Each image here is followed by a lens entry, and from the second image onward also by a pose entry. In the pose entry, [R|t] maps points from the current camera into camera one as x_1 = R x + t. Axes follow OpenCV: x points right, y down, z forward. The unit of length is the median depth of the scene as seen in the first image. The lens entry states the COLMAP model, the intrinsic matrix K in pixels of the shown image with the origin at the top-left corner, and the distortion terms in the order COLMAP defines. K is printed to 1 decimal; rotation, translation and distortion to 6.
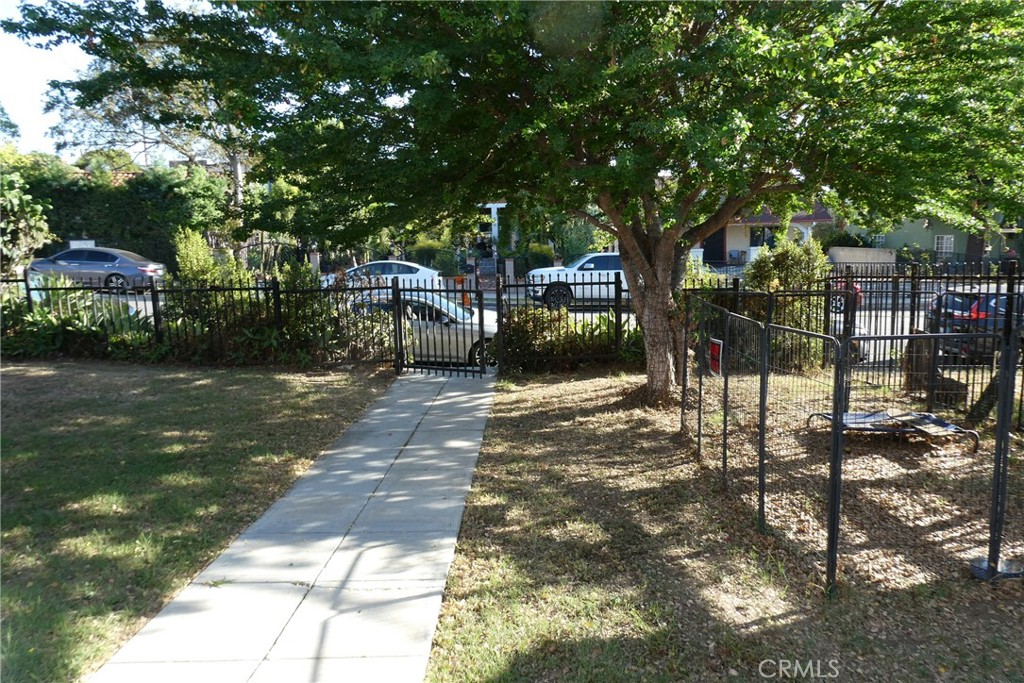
lens RADIAL K [[723.8, 0, 512.0], [0, 723.8, 341.5], [0, 0, 1]] dist [0.000048, -0.011076]
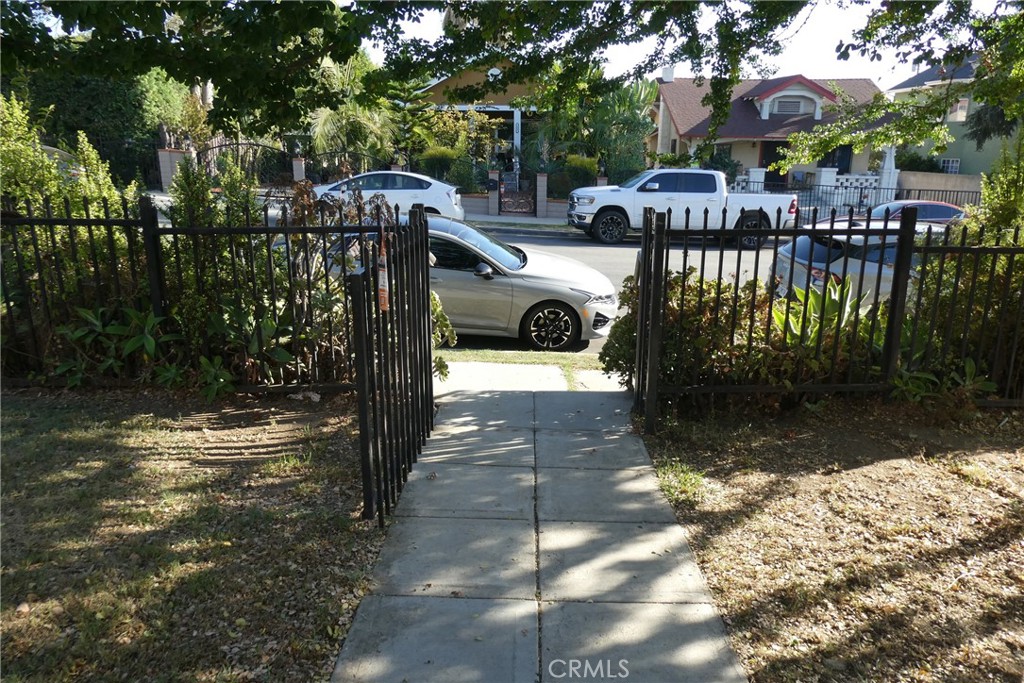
lens RADIAL K [[723.8, 0, 512.0], [0, 723.8, 341.5], [0, 0, 1]] dist [0.000048, -0.011076]
pose [[0.999518, 0.030892, 0.003106, -0.038291], [-0.031045, 0.993037, 0.113636, -0.022090], [0.000426, -0.113677, 0.993518, 0.207014]]
